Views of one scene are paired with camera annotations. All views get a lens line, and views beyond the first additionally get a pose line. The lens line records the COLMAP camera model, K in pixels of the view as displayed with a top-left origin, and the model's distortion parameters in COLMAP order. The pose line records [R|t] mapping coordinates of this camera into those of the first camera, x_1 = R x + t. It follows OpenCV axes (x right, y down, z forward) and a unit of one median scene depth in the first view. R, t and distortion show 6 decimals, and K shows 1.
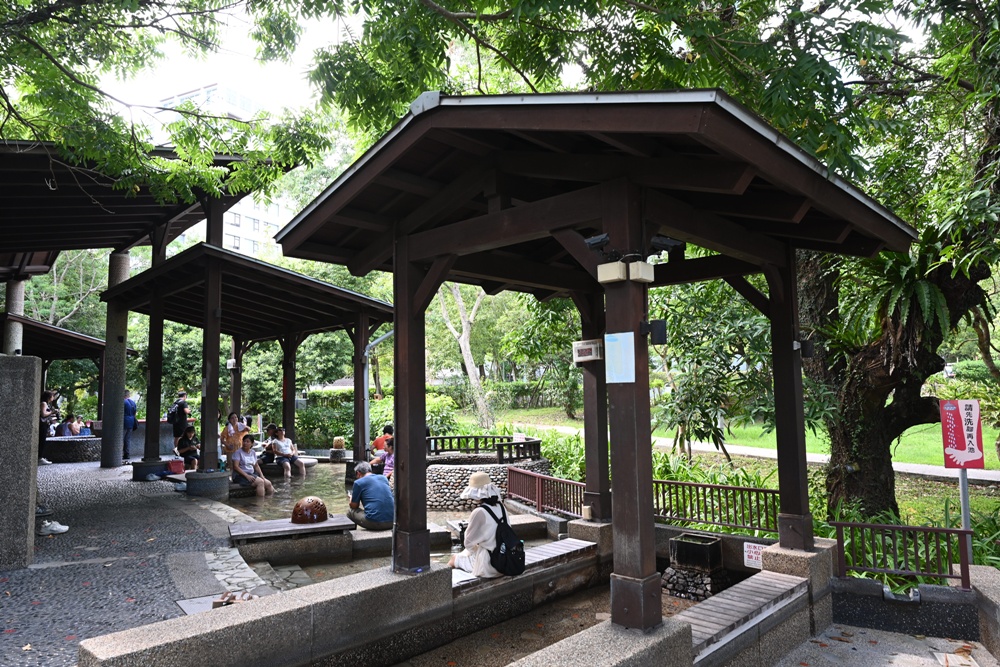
lens RADIAL K [[690.0, 0, 497.8], [0, 690.0, 334.8], [0, 0, 1]] dist [0.009590, 0.002152]
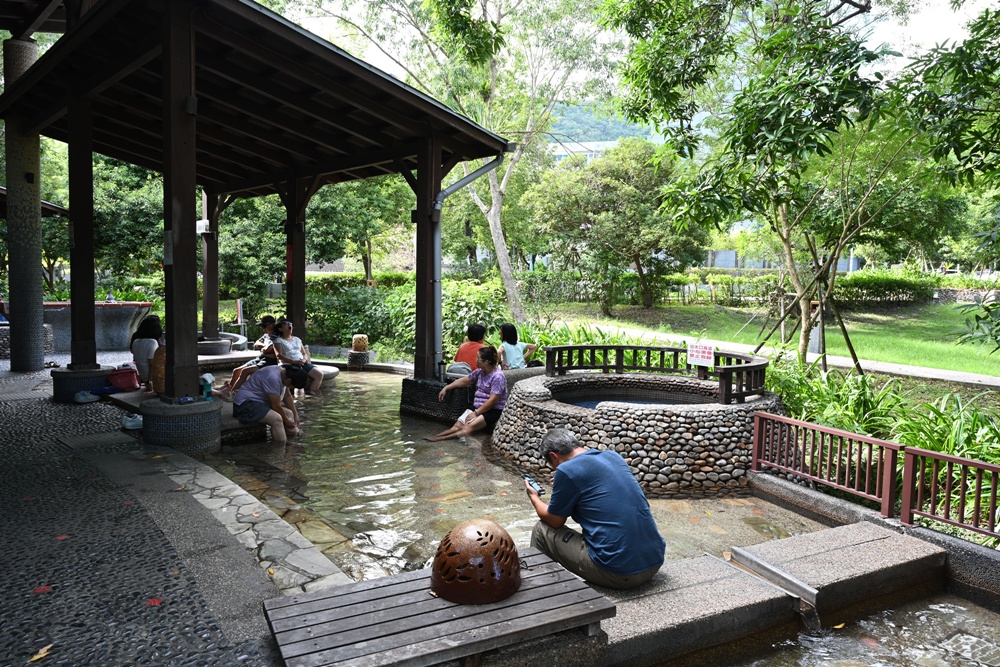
lens RADIAL K [[690.0, 0, 501.4], [0, 690.0, 331.7], [0, 0, 1]] dist [0.009590, 0.002152]
pose [[0.997777, 0.029315, 0.059840, -0.137405], [-0.037875, 0.988360, 0.147344, 0.036561], [-0.054824, -0.149283, 0.987274, 0.309909]]
